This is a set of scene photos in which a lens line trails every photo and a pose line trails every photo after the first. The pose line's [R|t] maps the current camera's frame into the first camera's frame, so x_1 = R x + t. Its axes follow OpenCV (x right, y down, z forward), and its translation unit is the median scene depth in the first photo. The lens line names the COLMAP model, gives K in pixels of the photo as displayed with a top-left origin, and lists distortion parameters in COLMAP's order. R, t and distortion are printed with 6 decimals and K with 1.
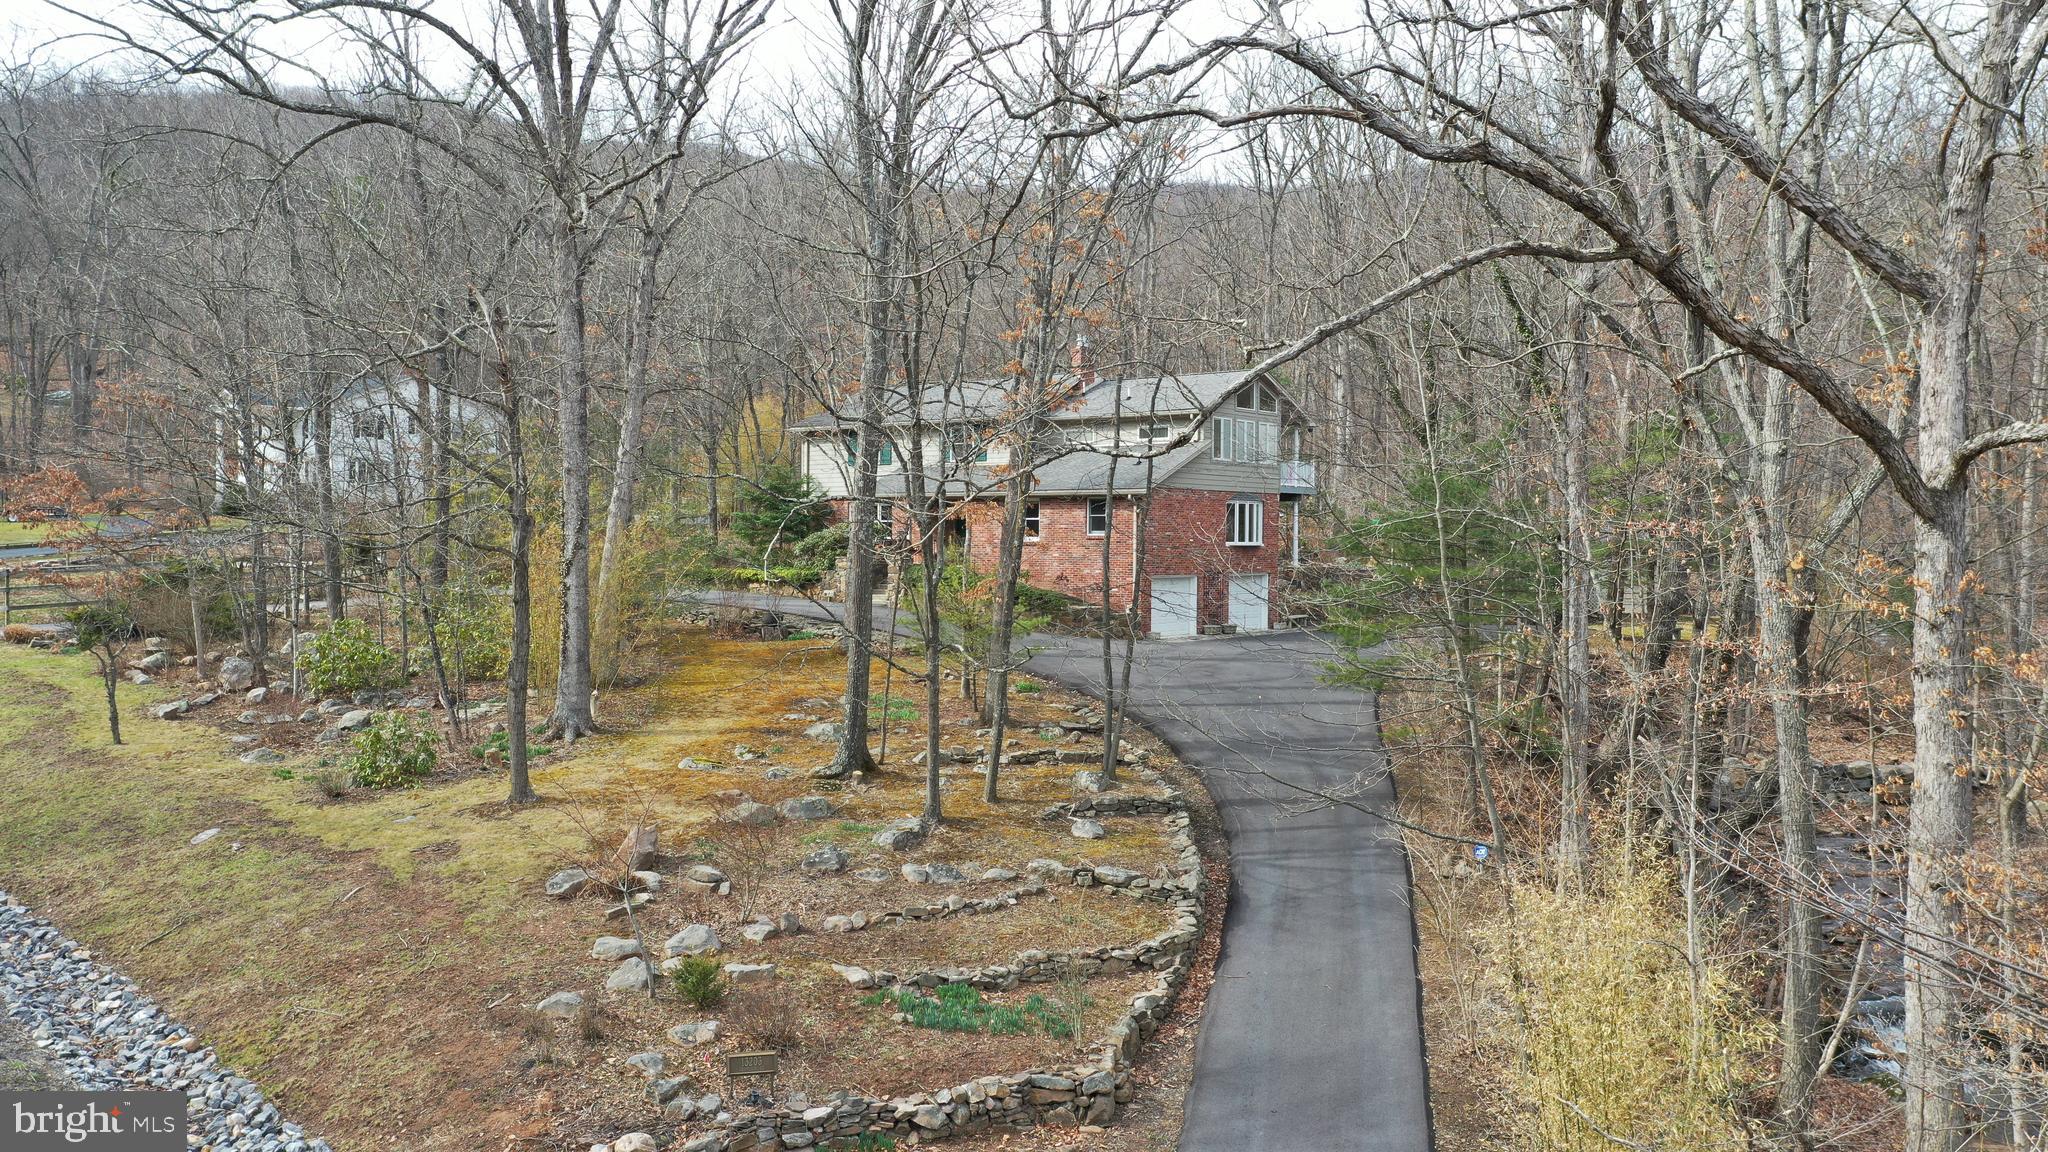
lens RADIAL K [[1628.8, 0, 1023.7], [0, 1628.8, 577.7], [0, 0, 1]] dist [0.016598, -0.000116]
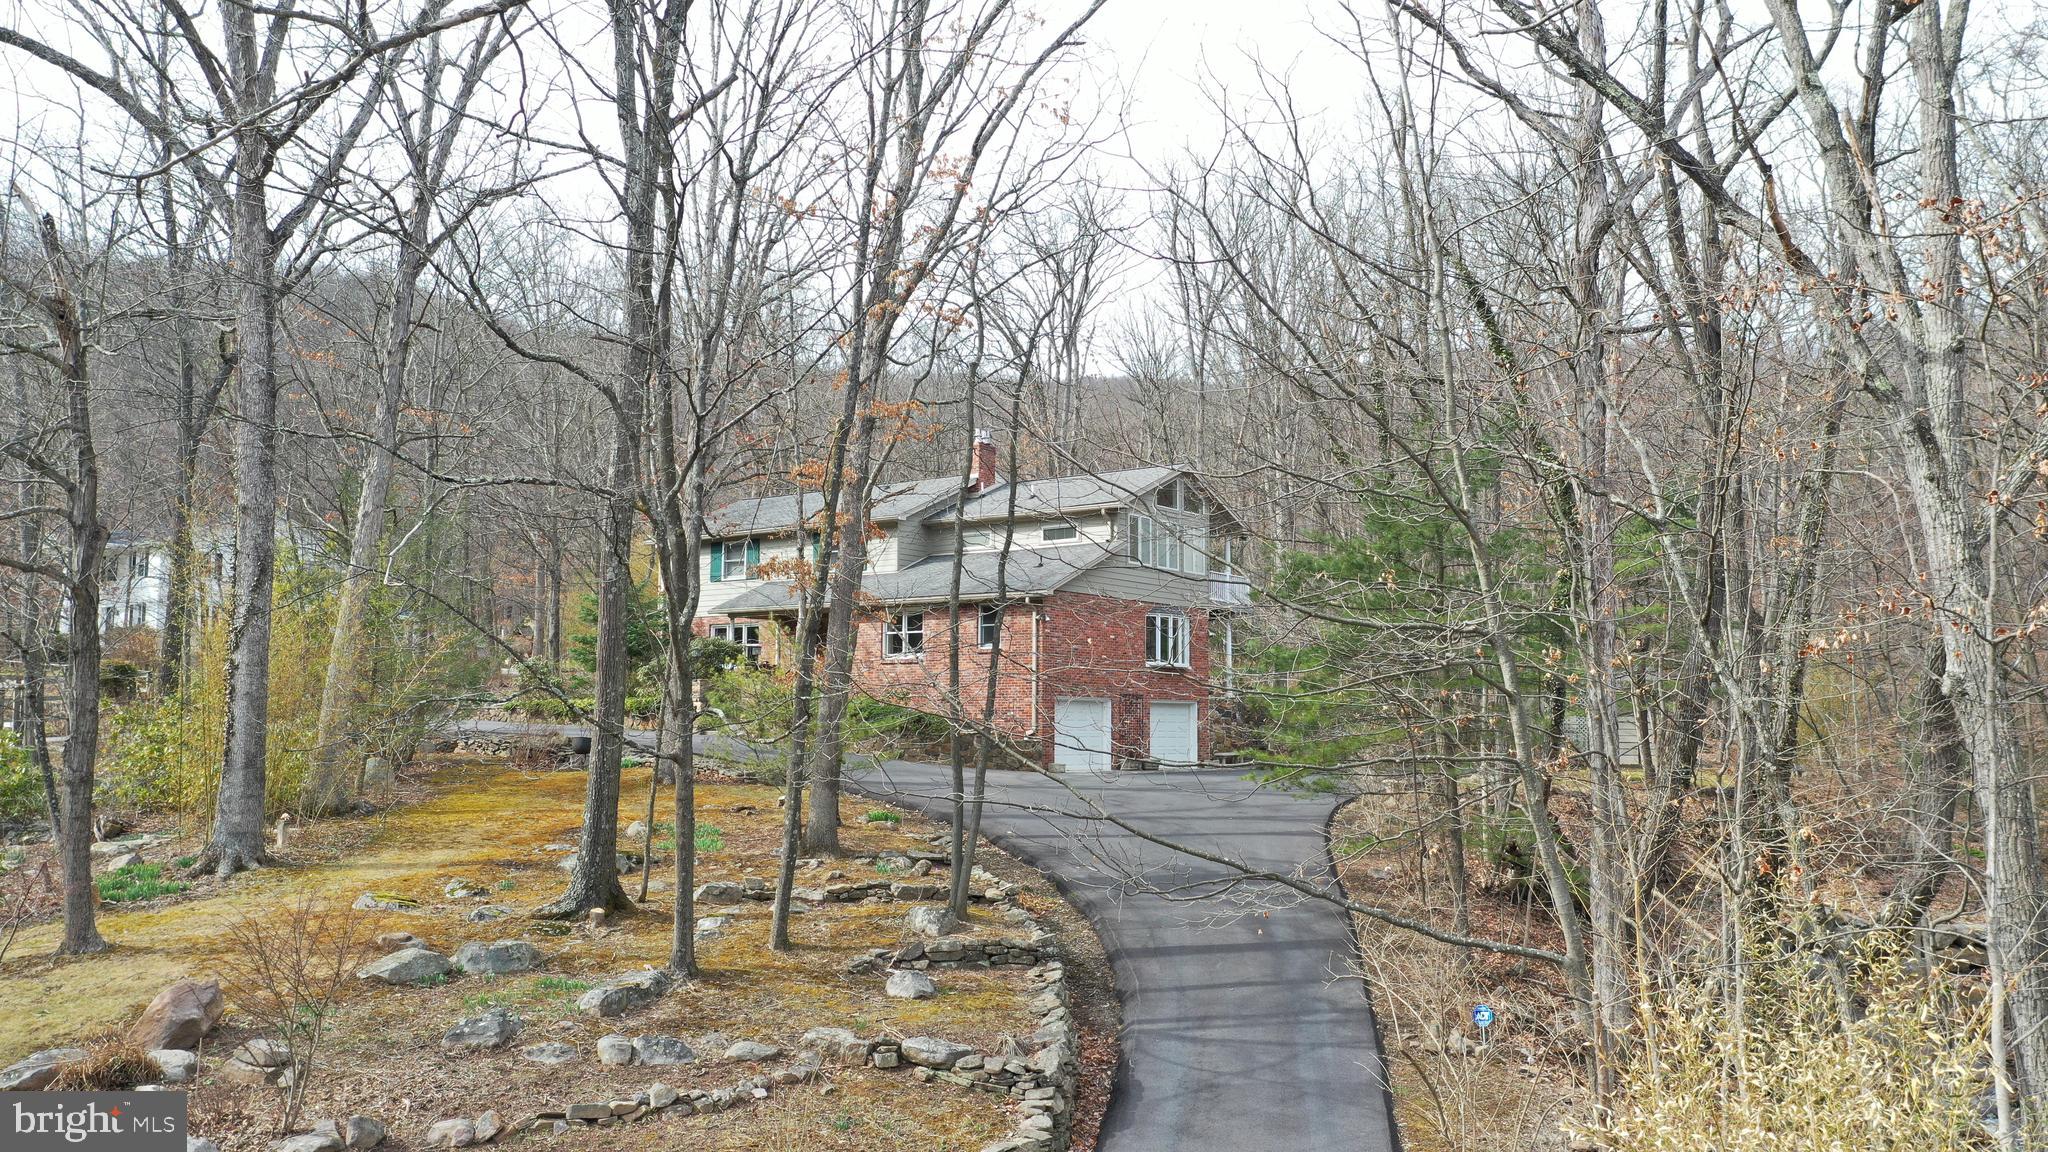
lens RADIAL K [[1628.8, 0, 1022.3], [0, 1628.8, 574.7], [0, 0, 1]] dist [0.016598, -0.000116]
pose [[0.999507, 0.002121, 0.031323, 0.061168], [0.001633, 0.992850, -0.119359, 0.062151], [-0.031352, 0.119351, 0.992357, 0.287092]]
